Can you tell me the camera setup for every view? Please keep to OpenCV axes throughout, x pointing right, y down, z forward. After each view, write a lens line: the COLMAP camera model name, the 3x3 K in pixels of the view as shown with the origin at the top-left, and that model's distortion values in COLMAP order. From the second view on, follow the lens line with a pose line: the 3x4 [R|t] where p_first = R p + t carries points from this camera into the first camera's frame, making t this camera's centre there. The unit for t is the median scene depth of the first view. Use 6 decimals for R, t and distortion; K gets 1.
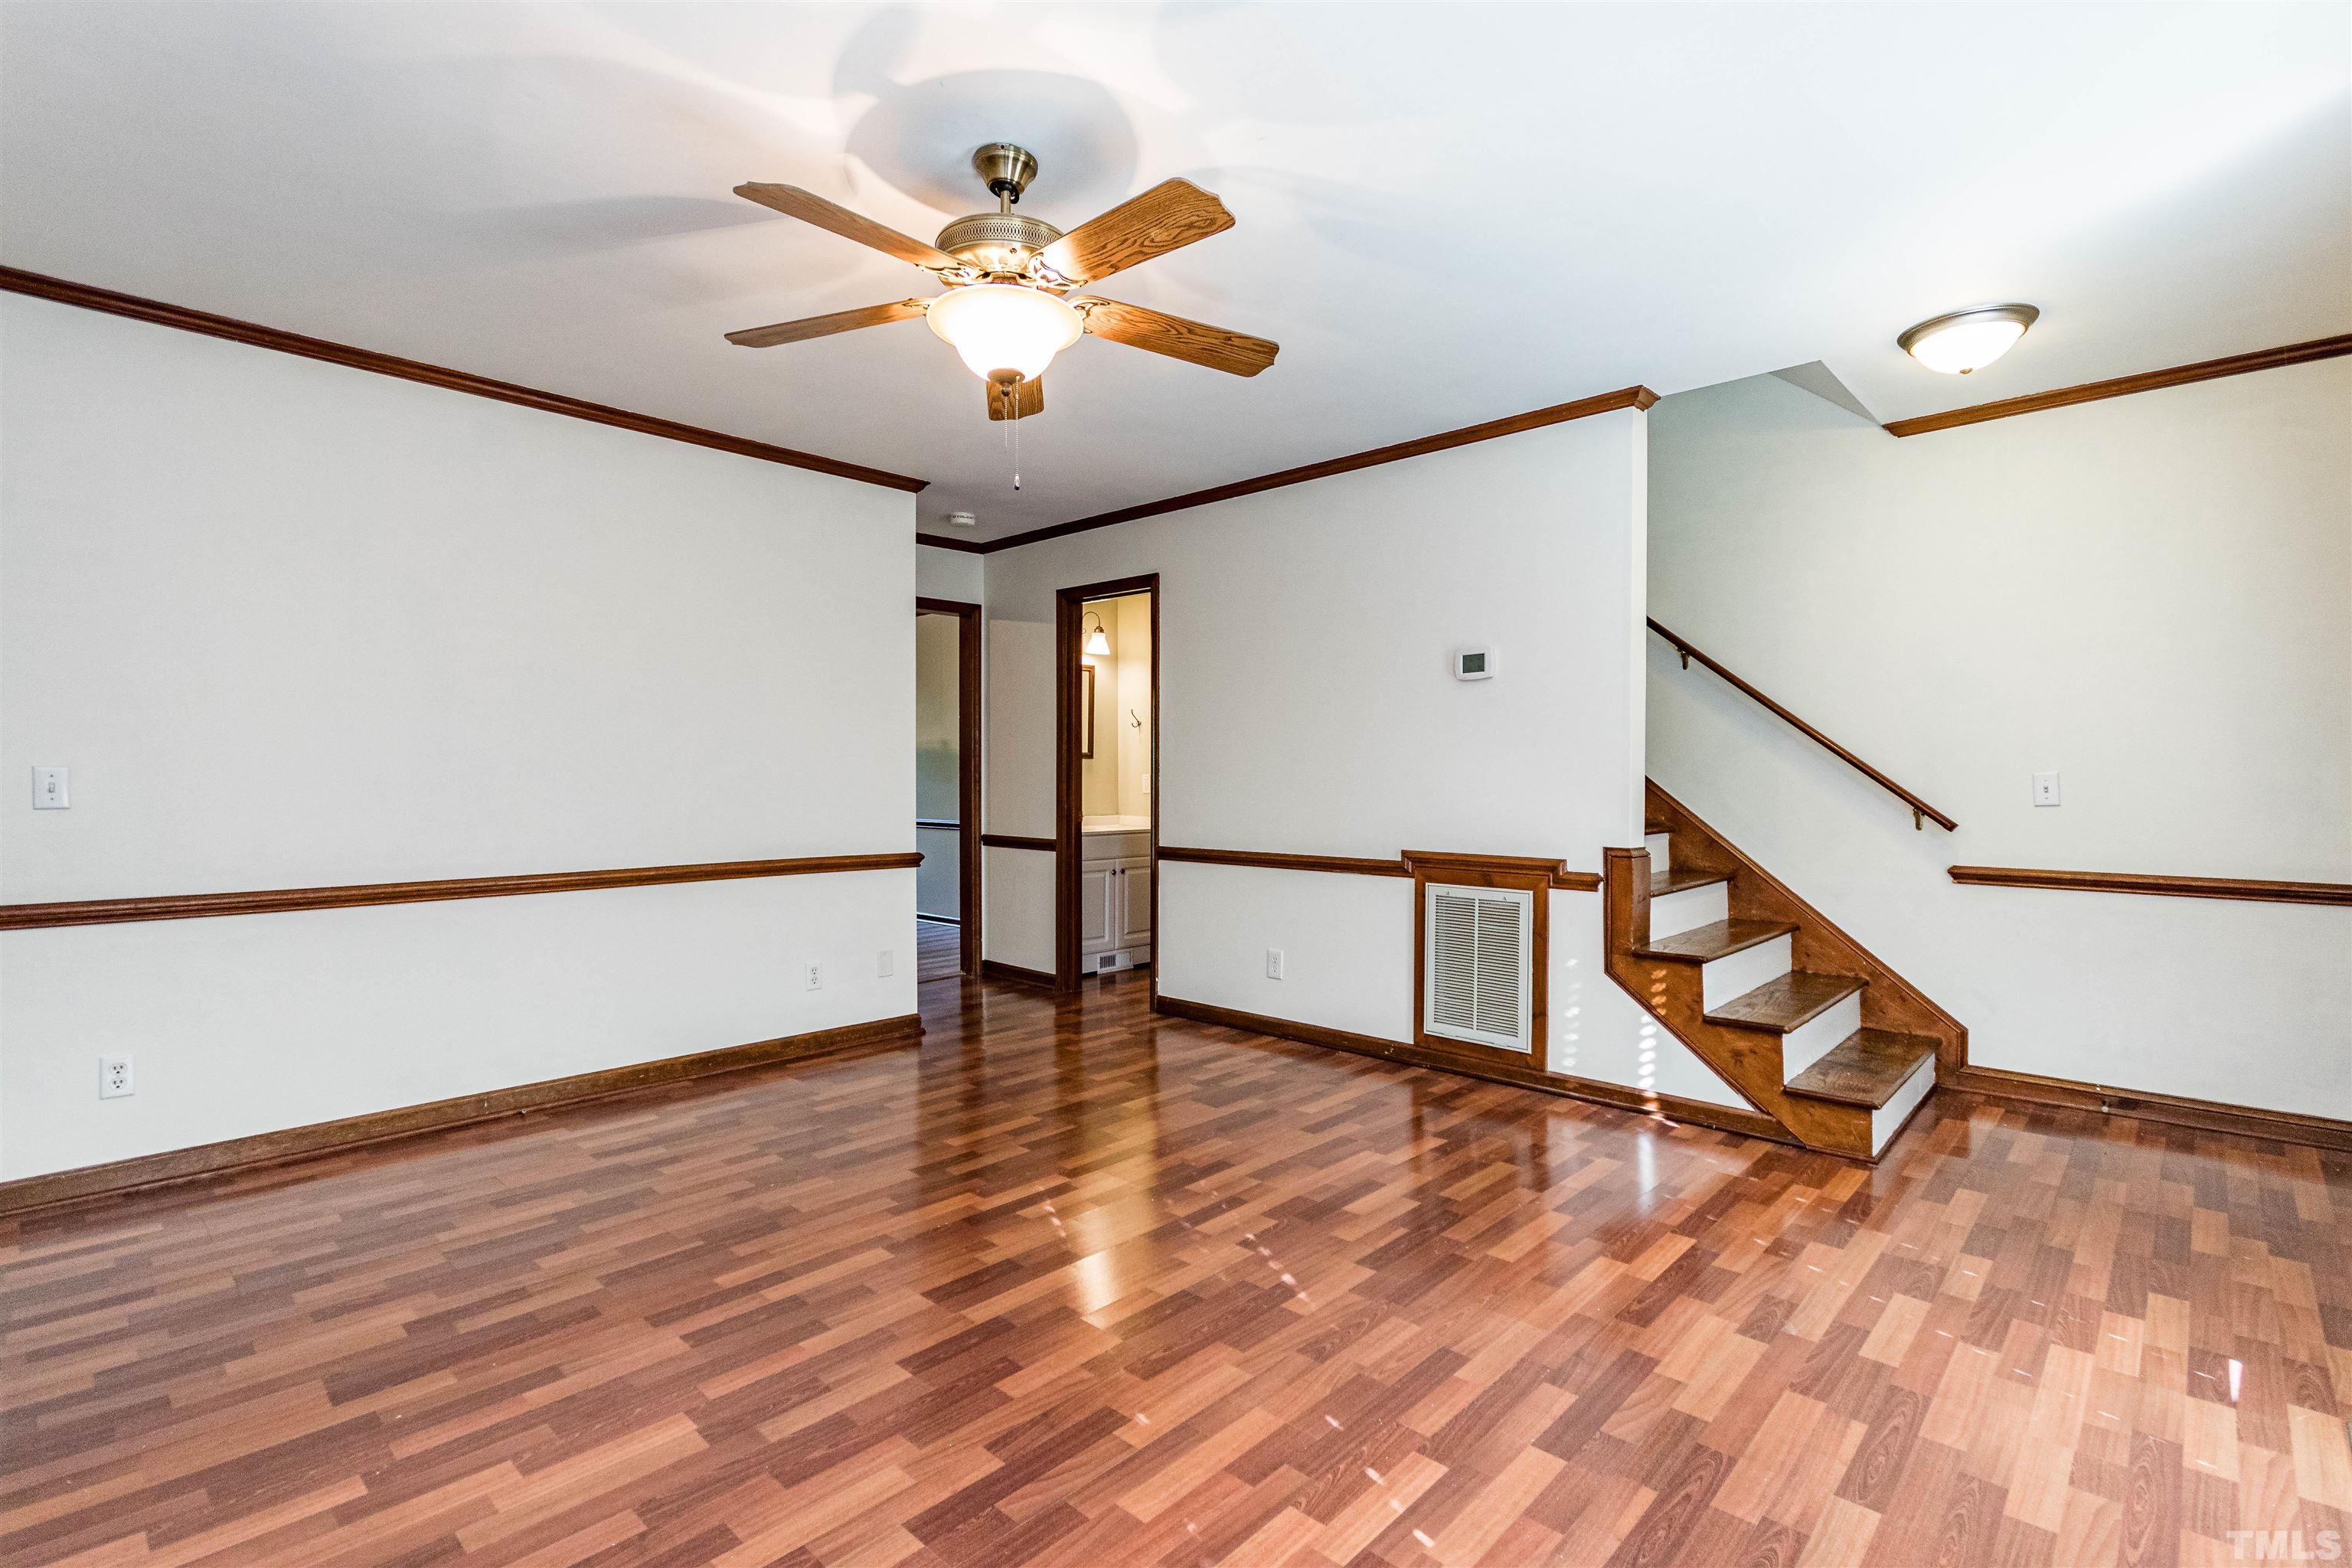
lens RADIAL K [[1087.0, 0, 1177.9], [0, 1087.0, 786.4], [0, 0, 1]] dist [0.002737, 0.000298]
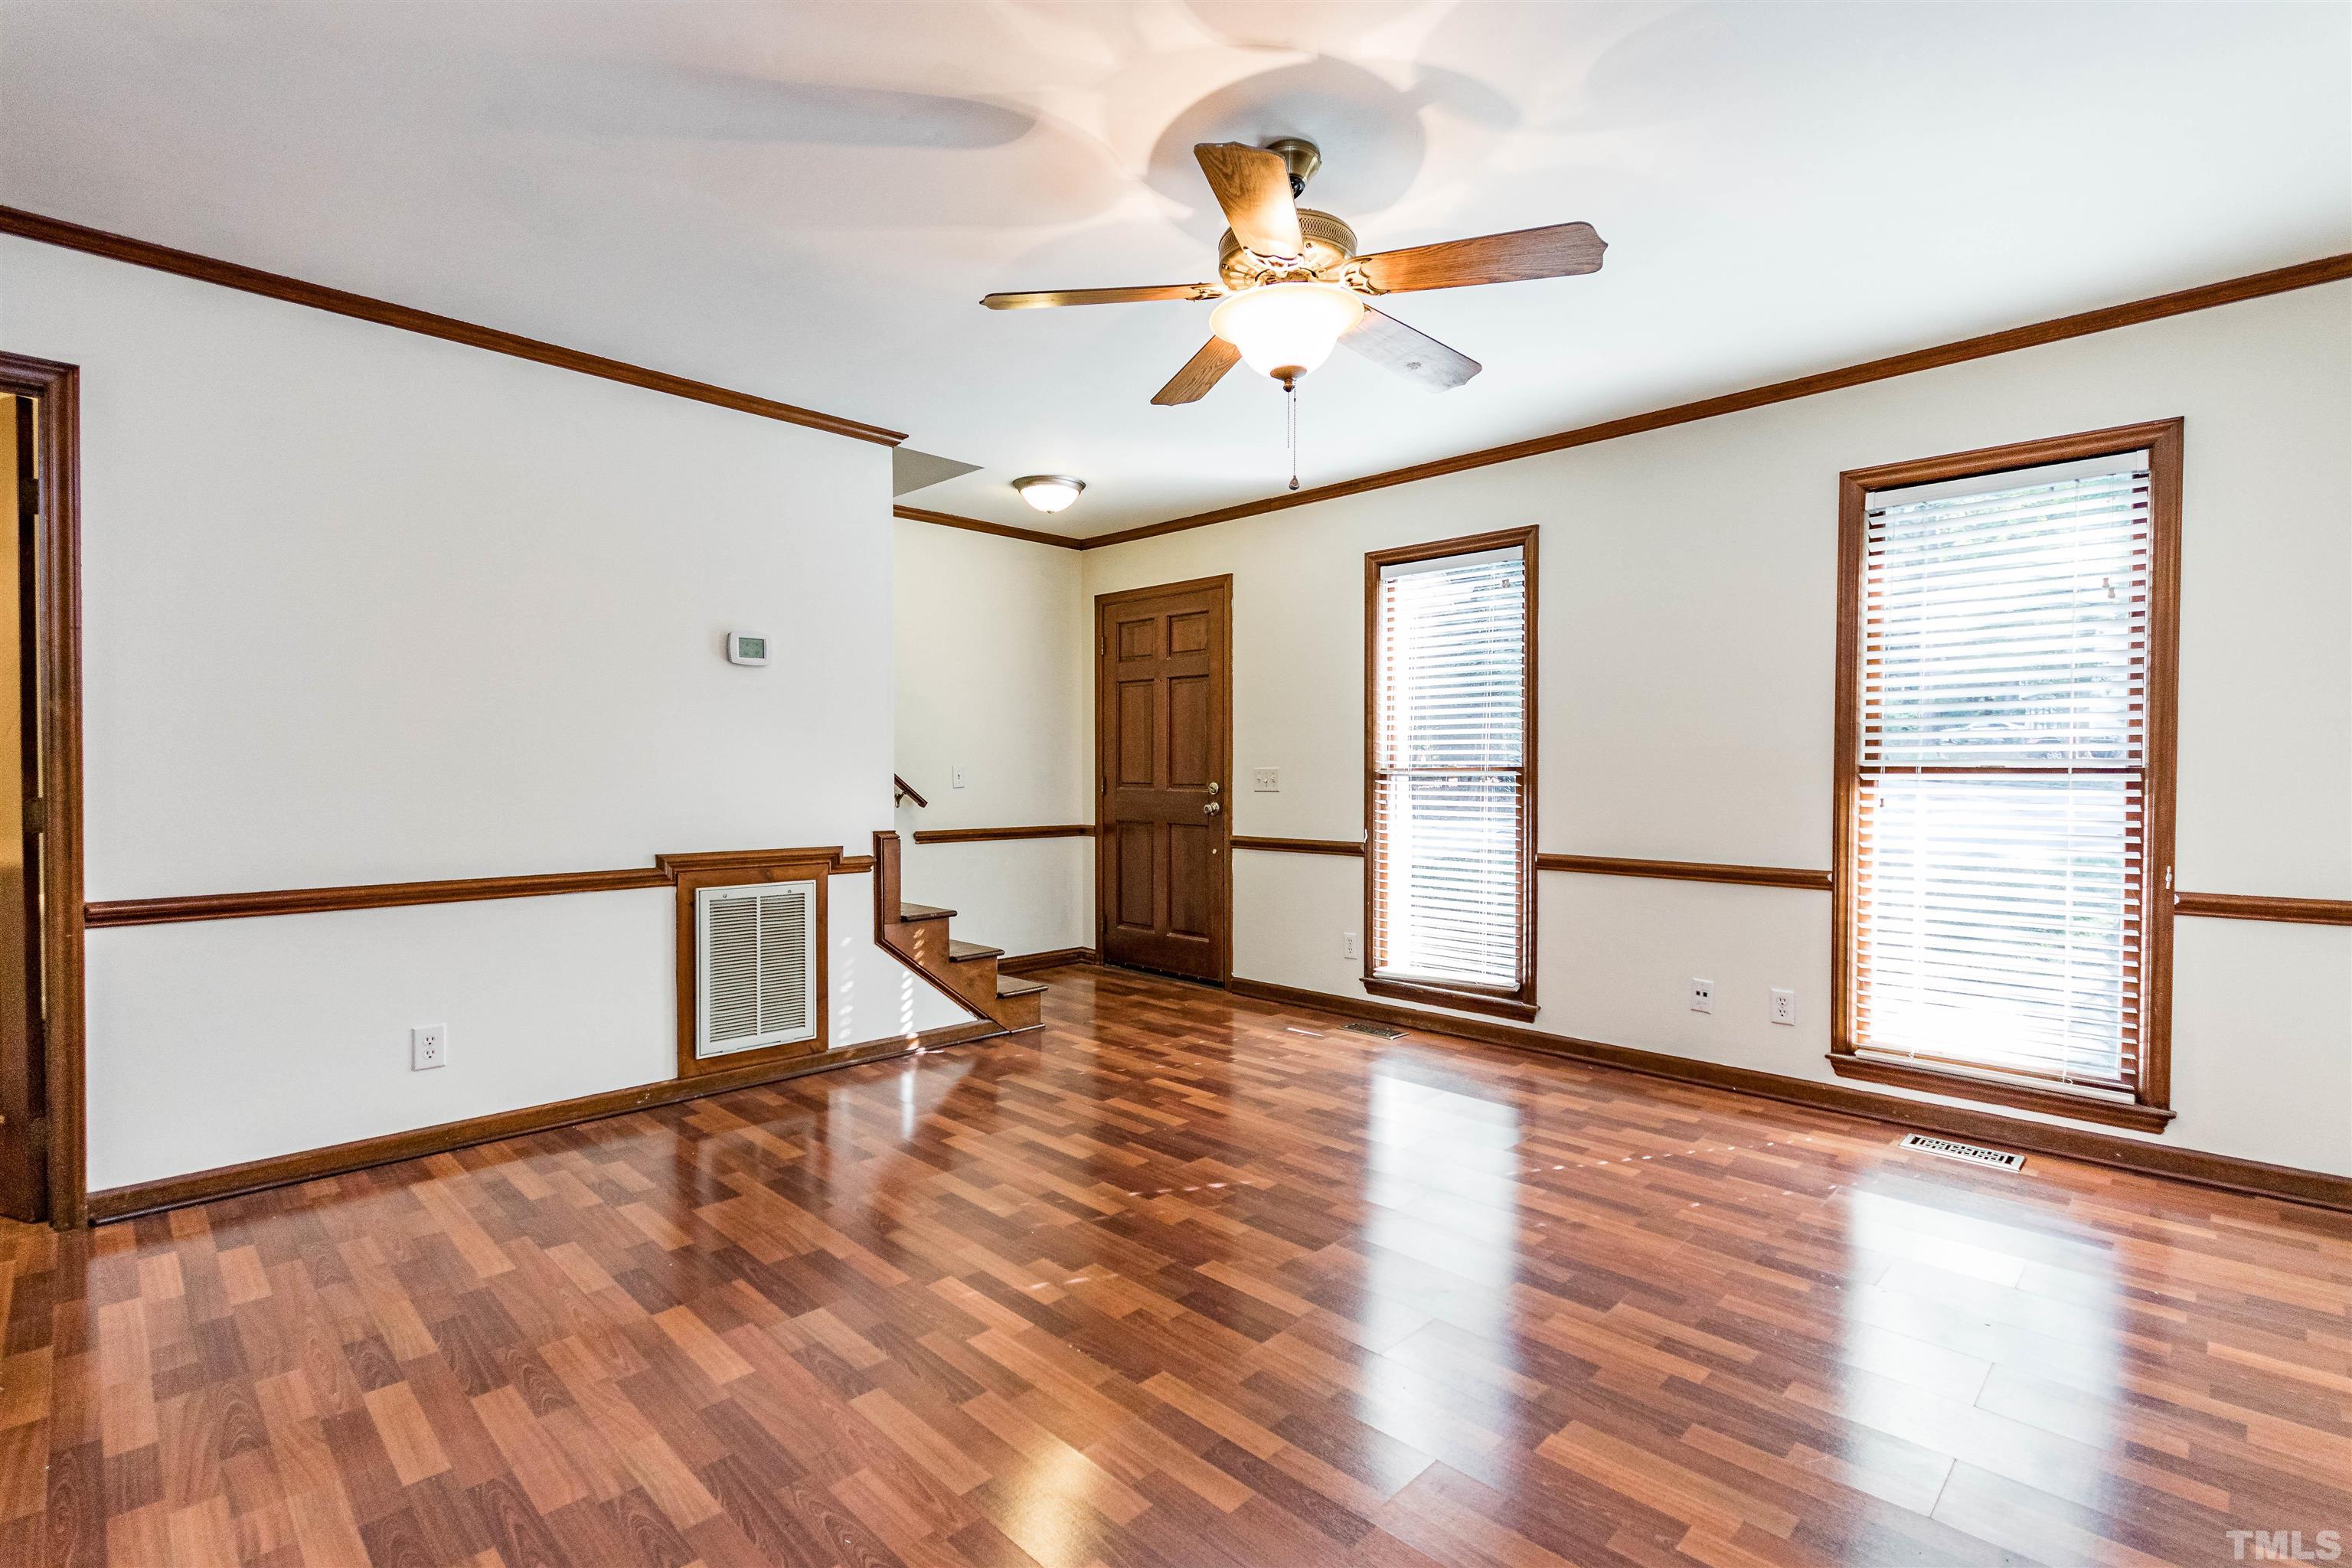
lens RADIAL K [[1087.0, 0, 1170.2], [0, 1087.0, 780.5], [0, 0, 1]] dist [0.002737, 0.000298]
pose [[0.030024, -0.011726, 0.999480, -0.829483], [0.007459, 0.999906, 0.011507, -0.008201], [-0.999521, 0.007110, 0.030108, 0.762779]]
